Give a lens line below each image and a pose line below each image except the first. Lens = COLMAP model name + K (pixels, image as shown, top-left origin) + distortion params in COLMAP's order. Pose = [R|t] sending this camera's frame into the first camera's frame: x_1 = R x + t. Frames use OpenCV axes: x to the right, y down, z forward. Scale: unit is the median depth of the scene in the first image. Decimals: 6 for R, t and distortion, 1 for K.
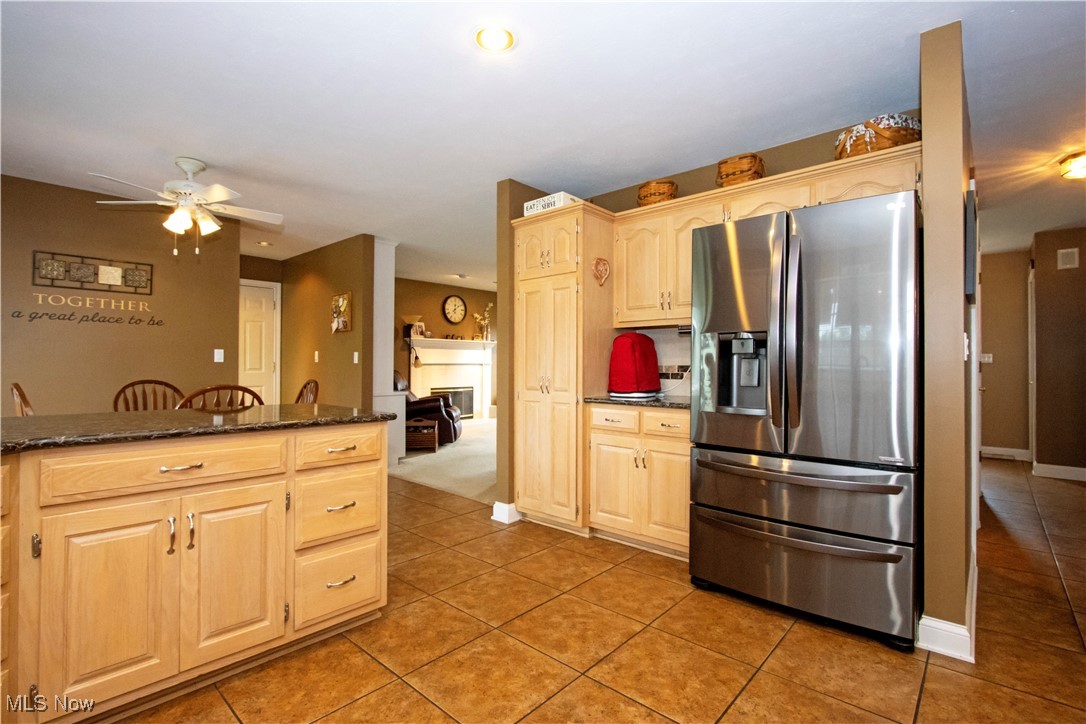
lens RADIAL K [[502.8, 0, 540.8], [0, 502.8, 360.2], [0, 0, 1]] dist [-0.021209, 0.004820]
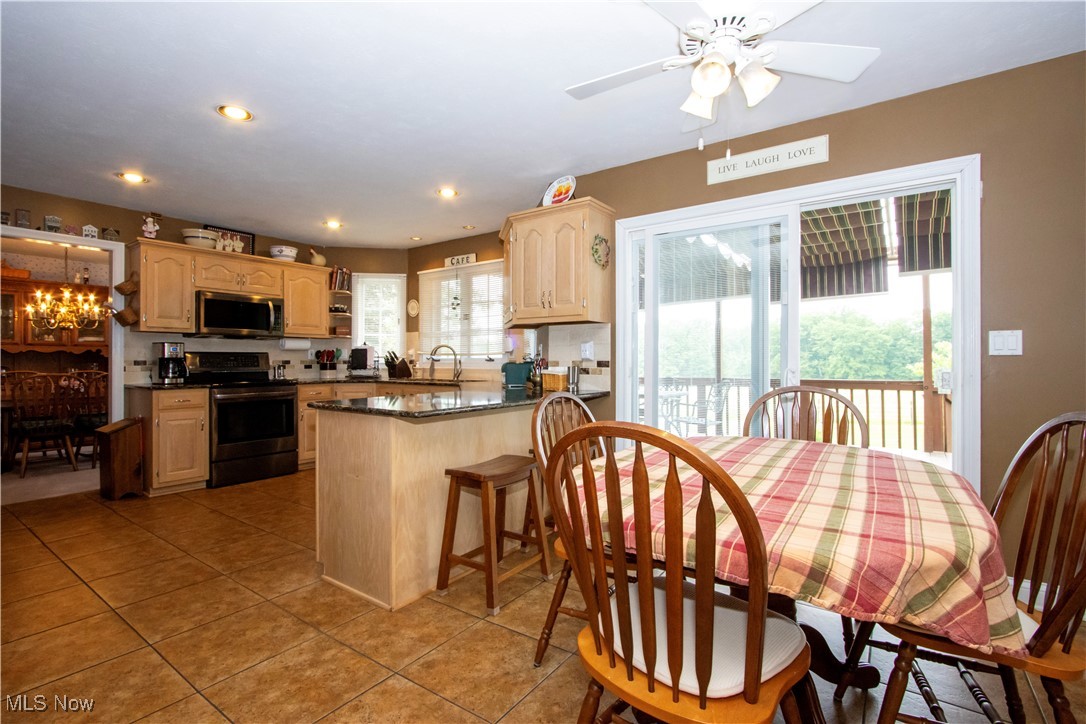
lens RADIAL K [[502.8, 0, 540.8], [0, 502.8, 360.2], [0, 0, 1]] dist [-0.021209, 0.004820]
pose [[-0.993184, -0.004896, -0.116457, -0.454421], [-0.003459, 0.999915, -0.012536, 0.012559], [0.116508, -0.012047, -0.993117, 1.461313]]
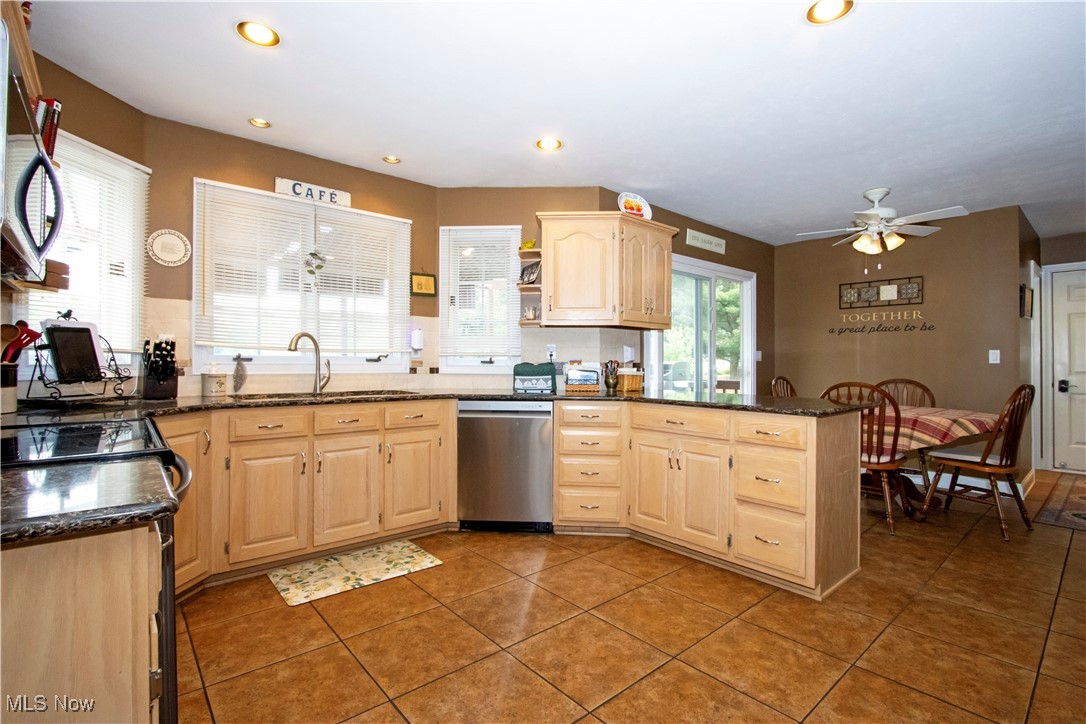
lens RADIAL K [[502.8, 0, 540.8], [0, 502.8, 360.2], [0, 0, 1]] dist [-0.021209, 0.004820]
pose [[-0.124413, -0.009042, -0.992189, 0.535518], [0.003761, 0.999947, -0.009584, 0.004615], [0.992223, -0.004924, -0.124372, 0.357343]]
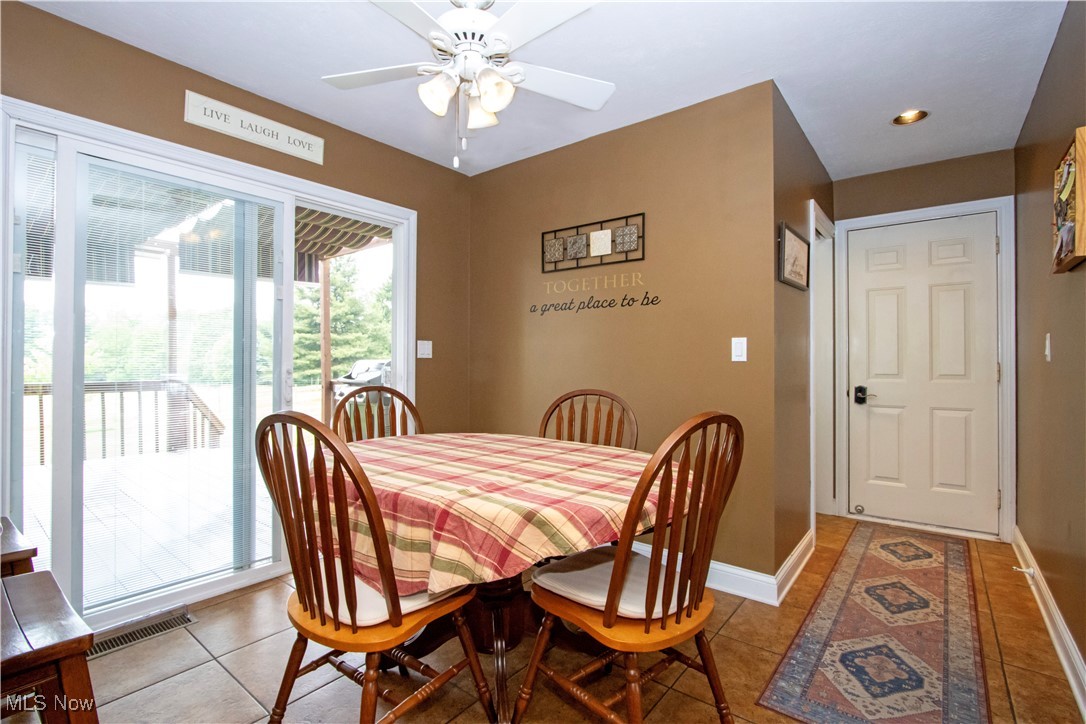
lens RADIAL K [[502.8, 0, 540.8], [0, 502.8, 360.2], [0, 0, 1]] dist [-0.021209, 0.004820]
pose [[0.066173, -0.008668, -0.997771, -0.164887], [0.003815, 0.999957, -0.008434, 0.008458], [0.997801, -0.003249, 0.066203, 1.020166]]
